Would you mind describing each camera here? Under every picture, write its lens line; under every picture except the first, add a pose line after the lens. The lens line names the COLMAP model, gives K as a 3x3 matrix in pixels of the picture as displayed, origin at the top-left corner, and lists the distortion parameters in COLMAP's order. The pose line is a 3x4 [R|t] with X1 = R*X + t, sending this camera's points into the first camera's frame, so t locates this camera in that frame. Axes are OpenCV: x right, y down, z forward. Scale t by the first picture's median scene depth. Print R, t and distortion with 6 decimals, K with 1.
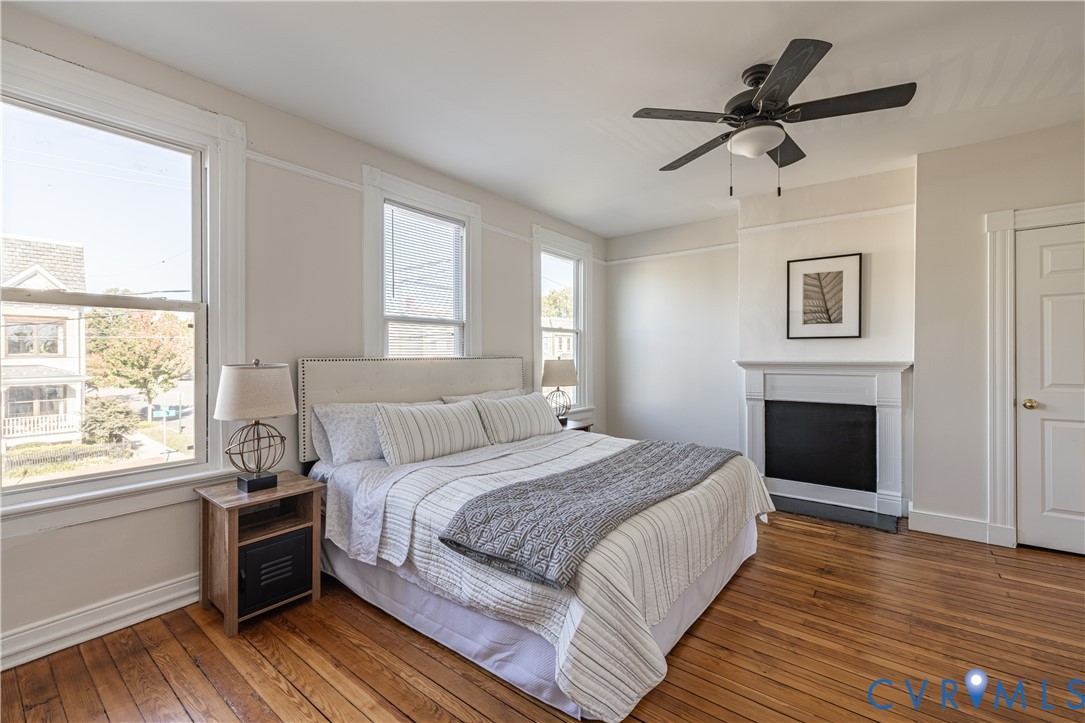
lens RADIAL K [[444.1, 0, 547.8], [0, 444.1, 360.6], [0, 0, 1]] dist [0.001017, 0.000347]
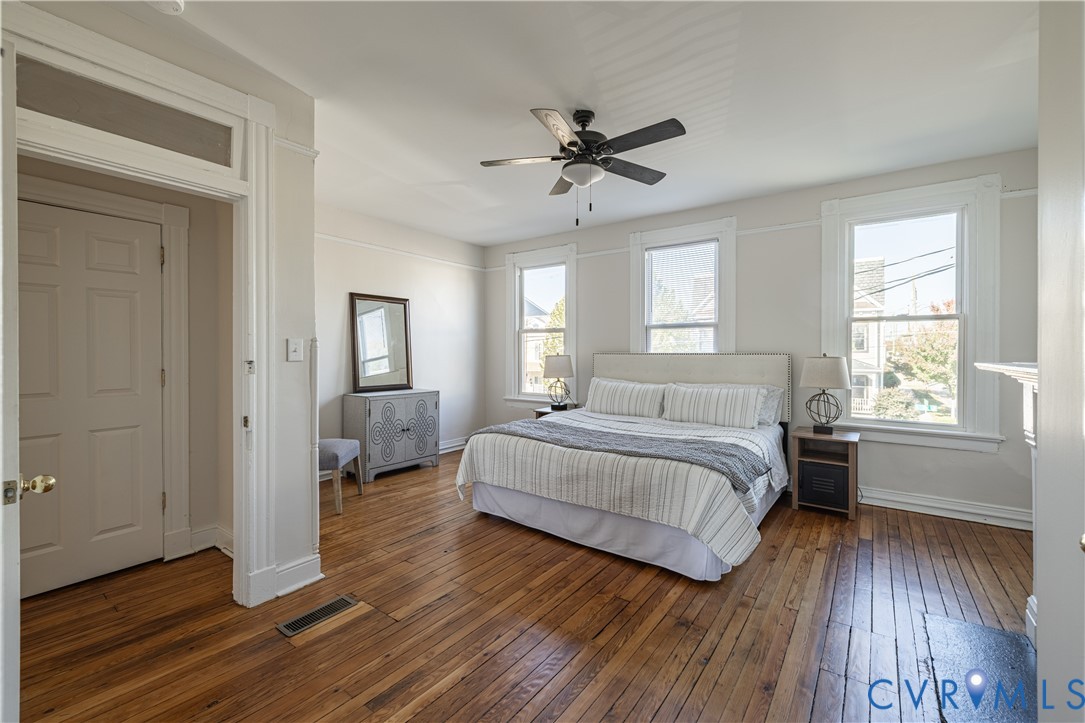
lens RADIAL K [[444.1, 0, 545.1], [0, 444.1, 352.1], [0, 0, 1]] dist [0.001017, 0.000347]
pose [[0.064797, 0.003698, -0.997892, 0.929642], [-0.013266, 0.999908, 0.002844, -0.007166], [0.997810, 0.013054, 0.064841, 0.457875]]
